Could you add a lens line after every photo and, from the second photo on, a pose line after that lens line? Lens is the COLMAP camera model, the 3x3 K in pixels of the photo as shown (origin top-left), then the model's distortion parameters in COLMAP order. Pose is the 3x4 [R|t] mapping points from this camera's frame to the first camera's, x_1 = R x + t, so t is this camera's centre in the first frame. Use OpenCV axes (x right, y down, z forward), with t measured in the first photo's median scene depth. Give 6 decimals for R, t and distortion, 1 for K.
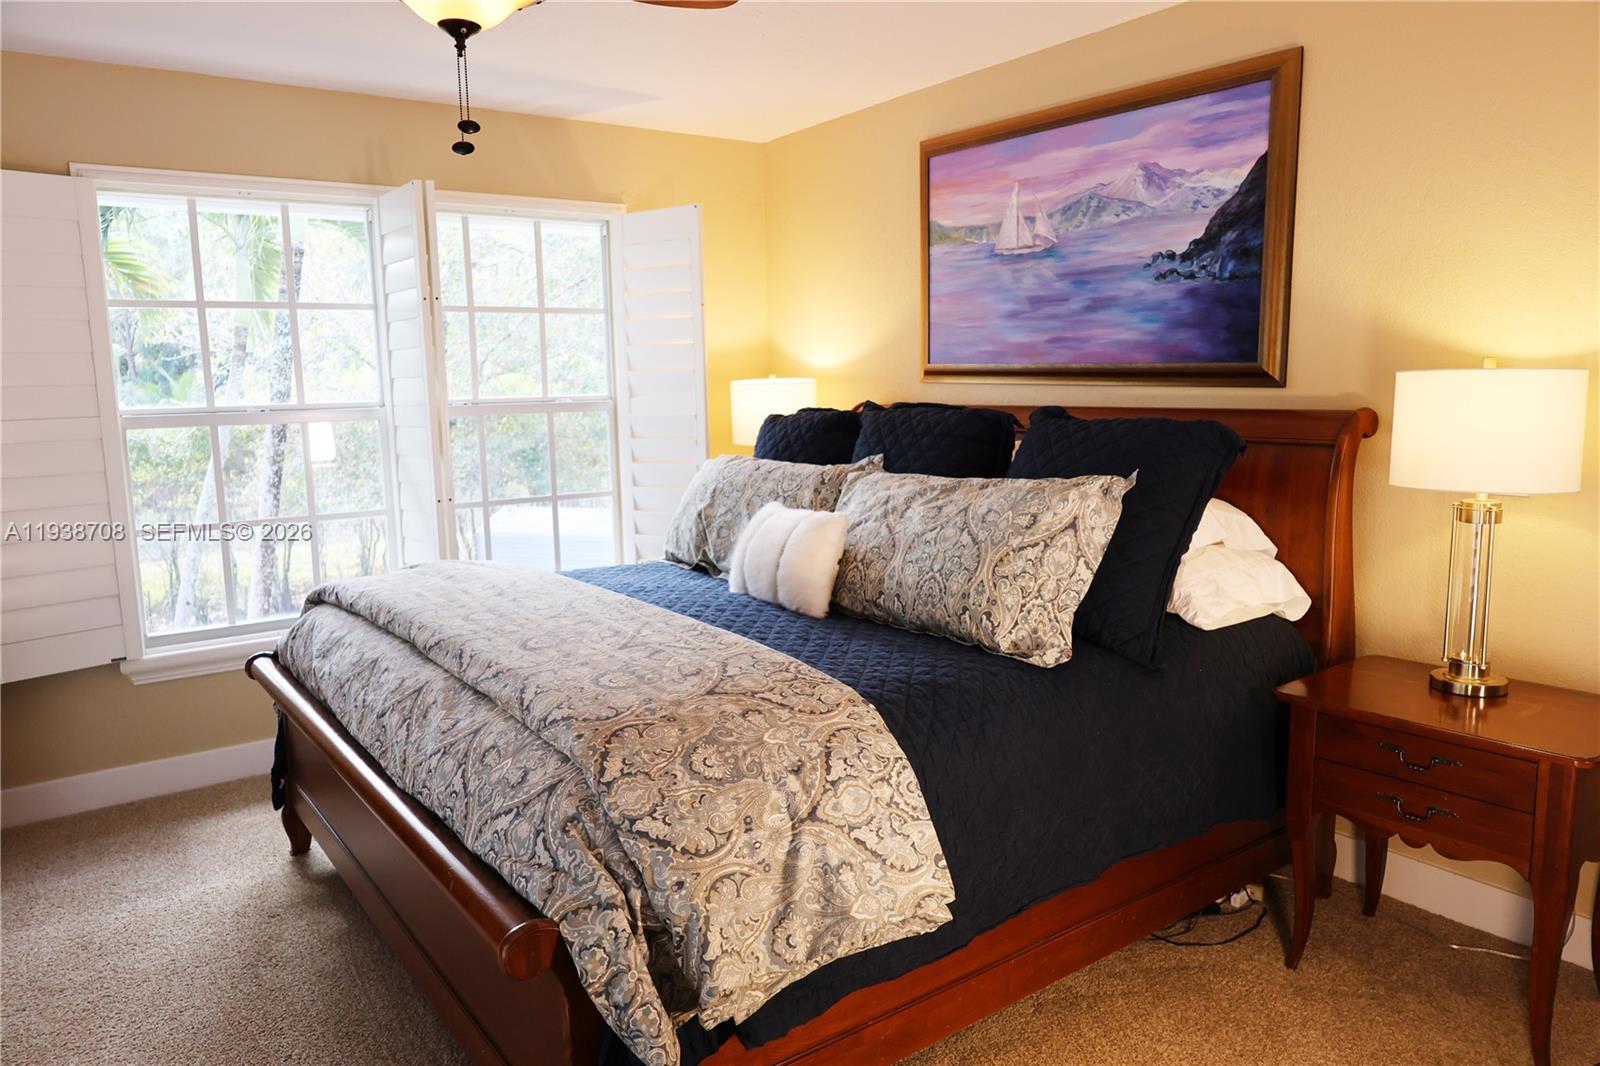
lens RADIAL K [[1103.7, 0, 801.0], [0, 1103.7, 534.0], [0, 0, 1]] dist [-0.005412, -0.000889]
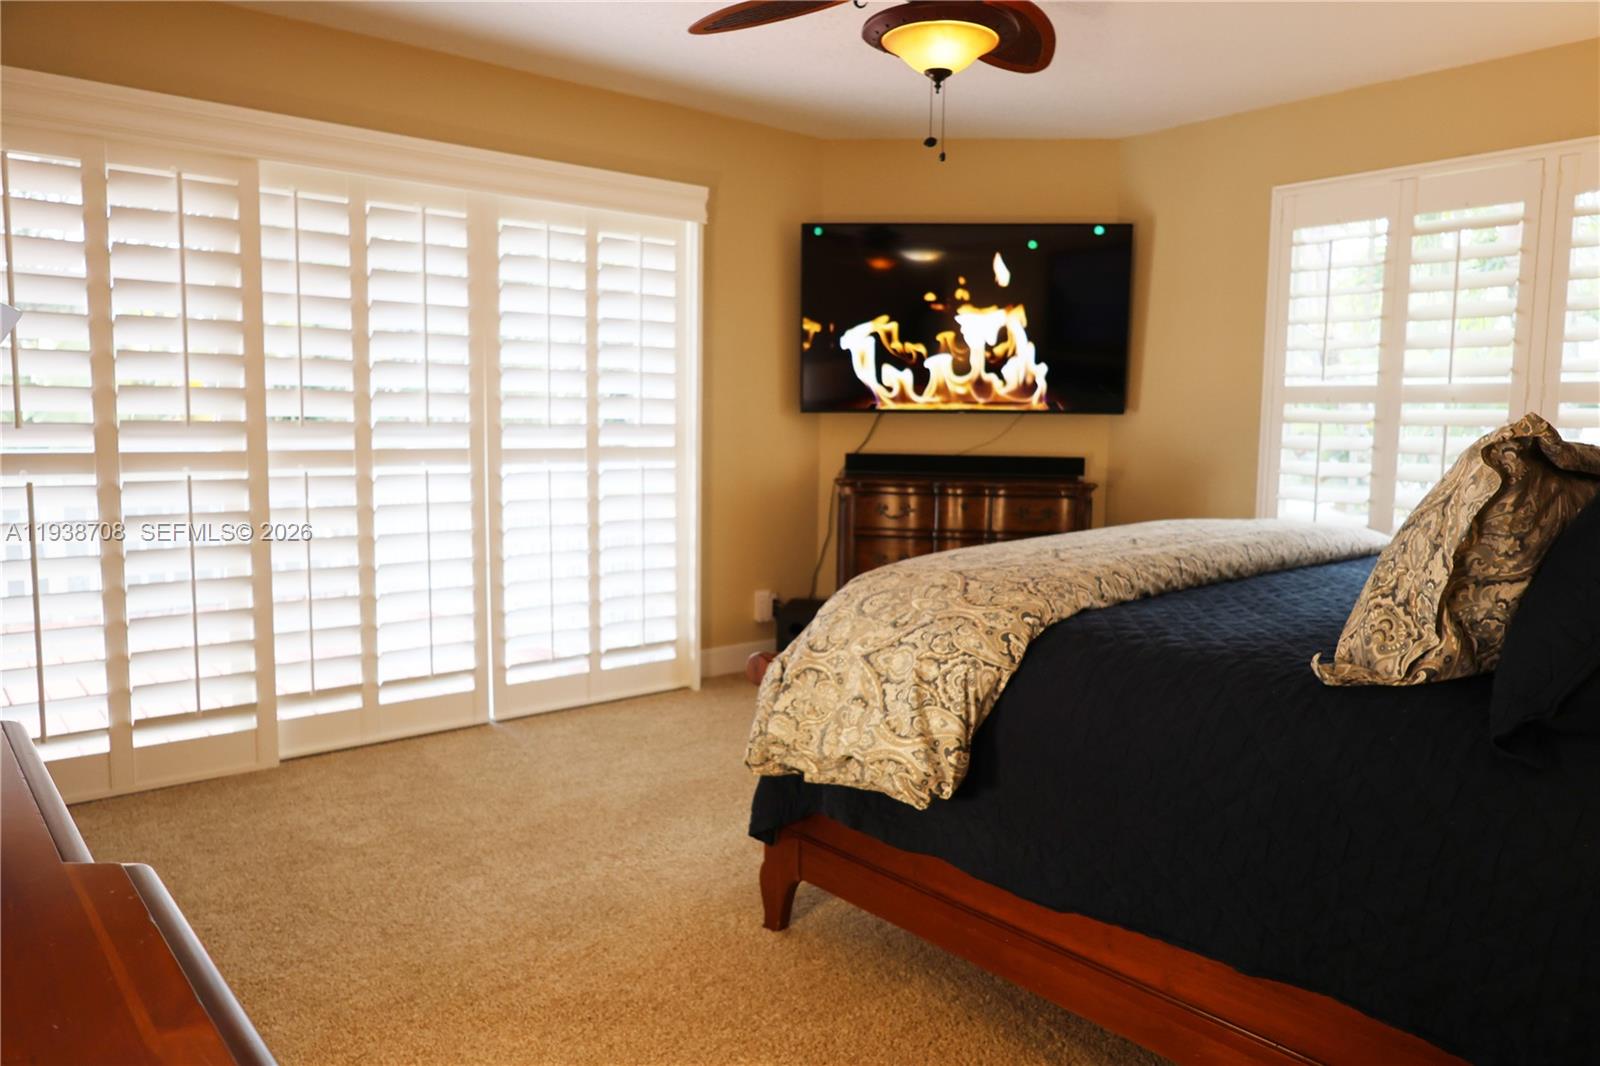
lens RADIAL K [[1103.7, 0, 800.6], [0, 1103.7, 531.6], [0, 0, 1]] dist [-0.005412, -0.000889]
pose [[0.078897, 0.115666, -0.990150, 1.172862], [-0.159628, 0.981895, 0.101982, 0.008031], [0.984019, 0.150010, 0.095932, 0.774783]]
